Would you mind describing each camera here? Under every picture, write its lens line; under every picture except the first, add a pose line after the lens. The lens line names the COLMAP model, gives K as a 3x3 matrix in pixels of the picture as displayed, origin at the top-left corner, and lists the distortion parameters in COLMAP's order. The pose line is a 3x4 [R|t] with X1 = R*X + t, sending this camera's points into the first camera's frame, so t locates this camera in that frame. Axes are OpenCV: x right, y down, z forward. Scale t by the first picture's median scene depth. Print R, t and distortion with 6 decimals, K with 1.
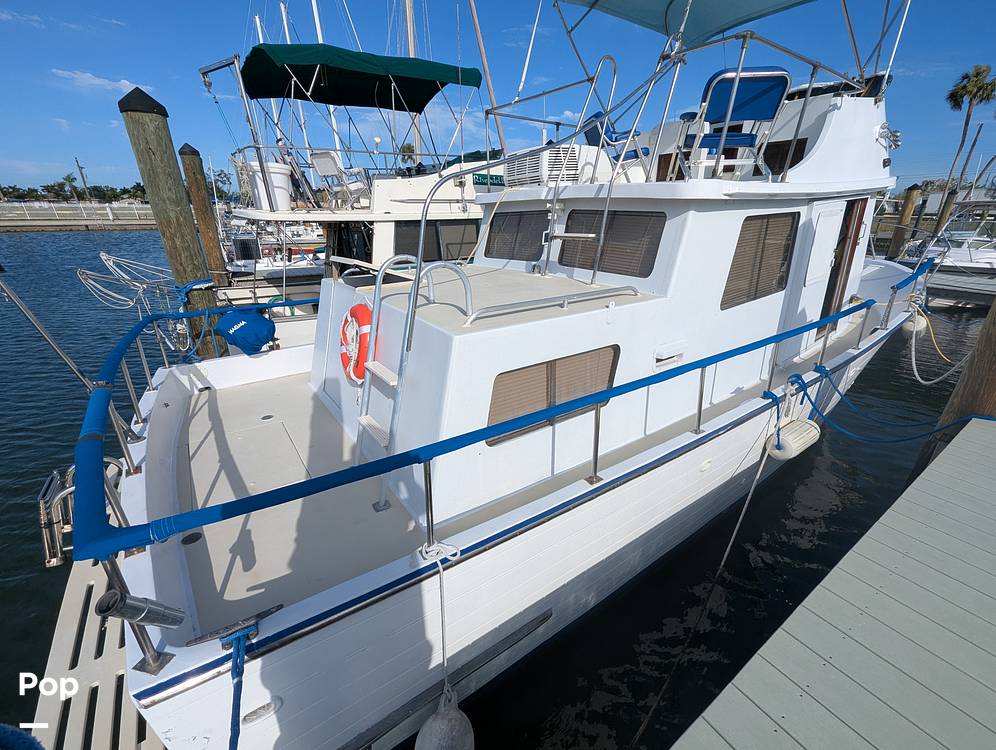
lens RADIAL K [[407.2, 0, 499.0], [0, 407.2, 374.1], [0, 0, 1]] dist [-0.004070, -0.000057]
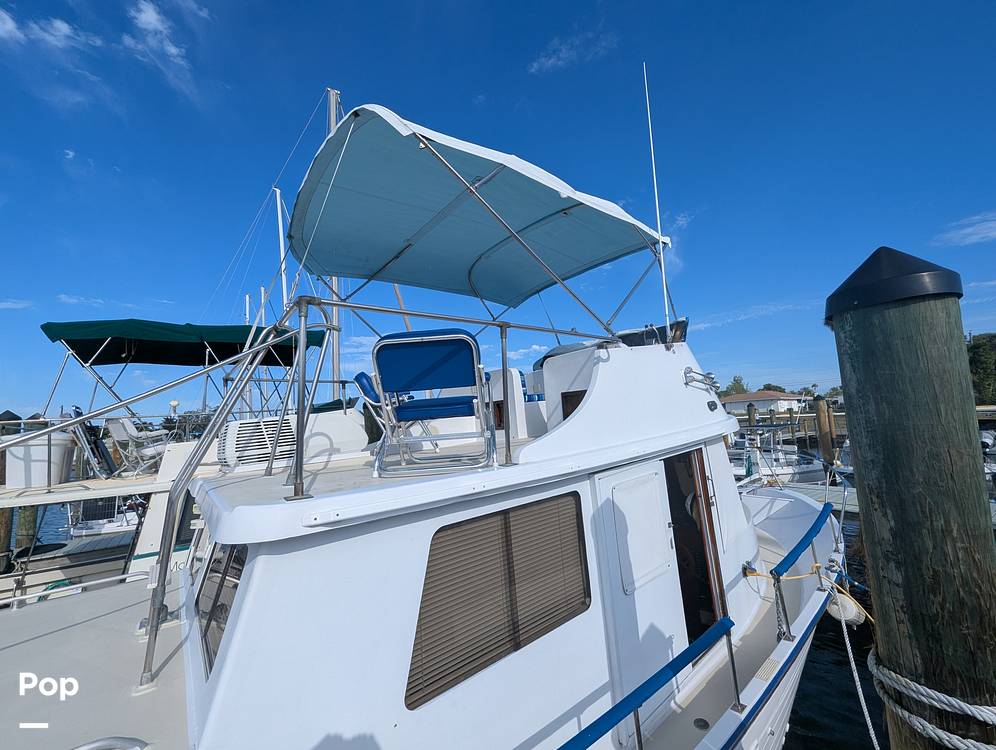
lens RADIAL K [[407.2, 0, 498.0], [0, 407.2, 372.5], [0, 0, 1]] dist [-0.004070, -0.000057]
pose [[0.997067, -0.048570, 0.059151, 0.458195], [0.071448, 0.867772, -0.491800, -0.190935], [-0.027443, 0.494584, 0.868697, 0.232441]]
